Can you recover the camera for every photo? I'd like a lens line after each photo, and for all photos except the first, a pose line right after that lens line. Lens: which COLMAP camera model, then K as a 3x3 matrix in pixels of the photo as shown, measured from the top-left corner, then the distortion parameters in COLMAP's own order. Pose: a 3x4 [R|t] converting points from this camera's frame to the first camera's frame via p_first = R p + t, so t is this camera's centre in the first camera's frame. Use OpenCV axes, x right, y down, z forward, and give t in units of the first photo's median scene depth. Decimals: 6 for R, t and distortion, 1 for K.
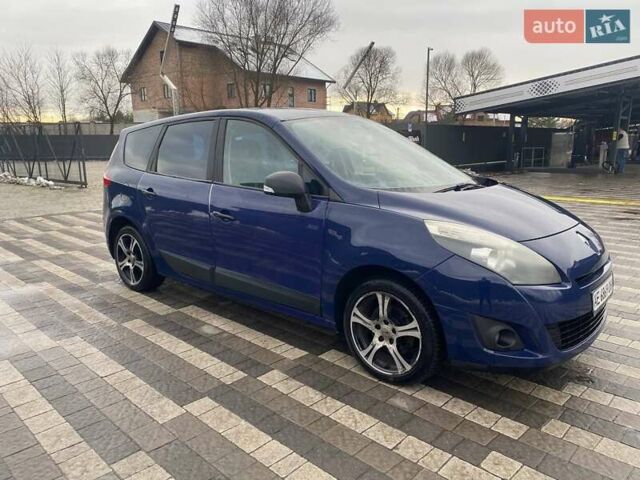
lens RADIAL K [[490.7, 0, 323.8], [0, 490.7, 241.4], [0, 0, 1]] dist [0.055371, -0.094383]
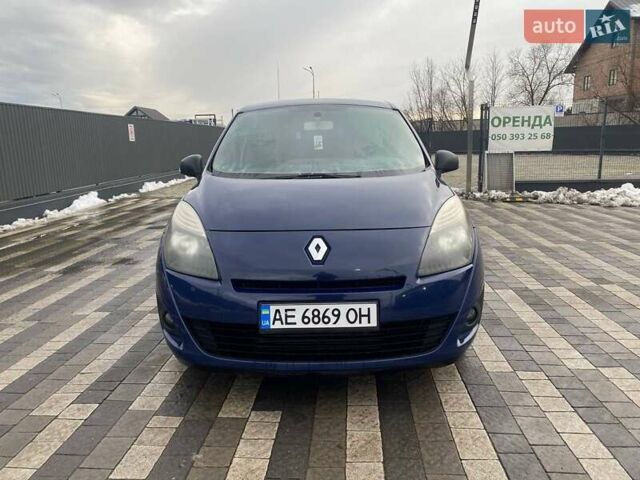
lens RADIAL K [[490.7, 0, 323.8], [0, 490.7, 241.4], [0, 0, 1]] dist [0.055371, -0.094383]
pose [[0.640379, 0.141596, -0.754895, 1.017988], [-0.132160, 0.988514, 0.073305, -0.069637], [0.756604, 0.052824, 0.651737, 0.429640]]
